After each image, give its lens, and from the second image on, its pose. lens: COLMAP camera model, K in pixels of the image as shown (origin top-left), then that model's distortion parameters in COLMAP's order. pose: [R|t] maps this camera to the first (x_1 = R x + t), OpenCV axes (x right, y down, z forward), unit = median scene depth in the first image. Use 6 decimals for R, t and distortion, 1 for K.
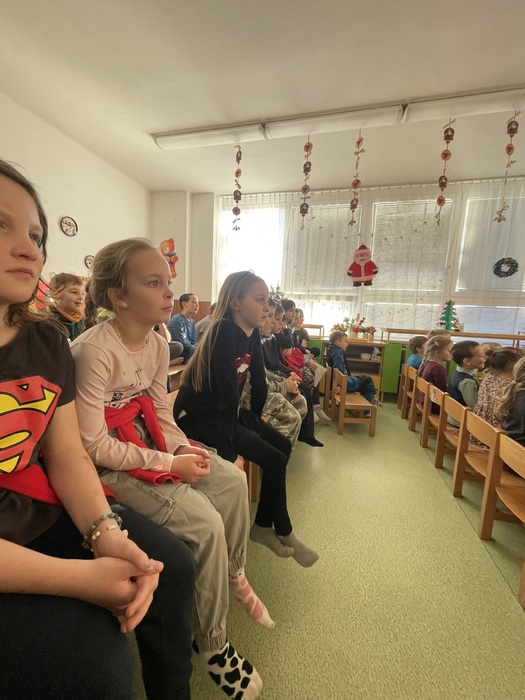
lens RADIAL K [[280.9, 0, 250.5], [0, 280.9, 349.3], [0, 0, 1]] dist [0.000080, 0.000287]
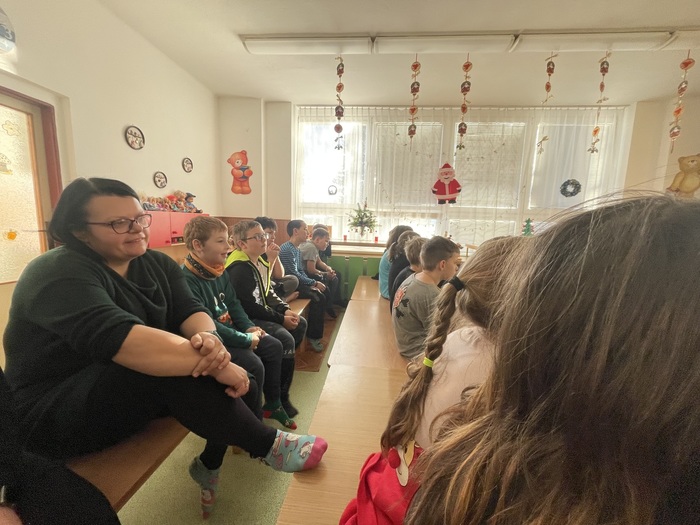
lens RADIAL K [[280.9, 0, 350.0], [0, 280.9, 262.5], [0, 0, 1]] dist [0.000080, 0.000287]
pose [[0.982028, -0.044287, 0.183466, -0.171874], [0.039667, 0.998798, 0.028779, -0.062179], [-0.184521, -0.020984, 0.982605, 0.057614]]
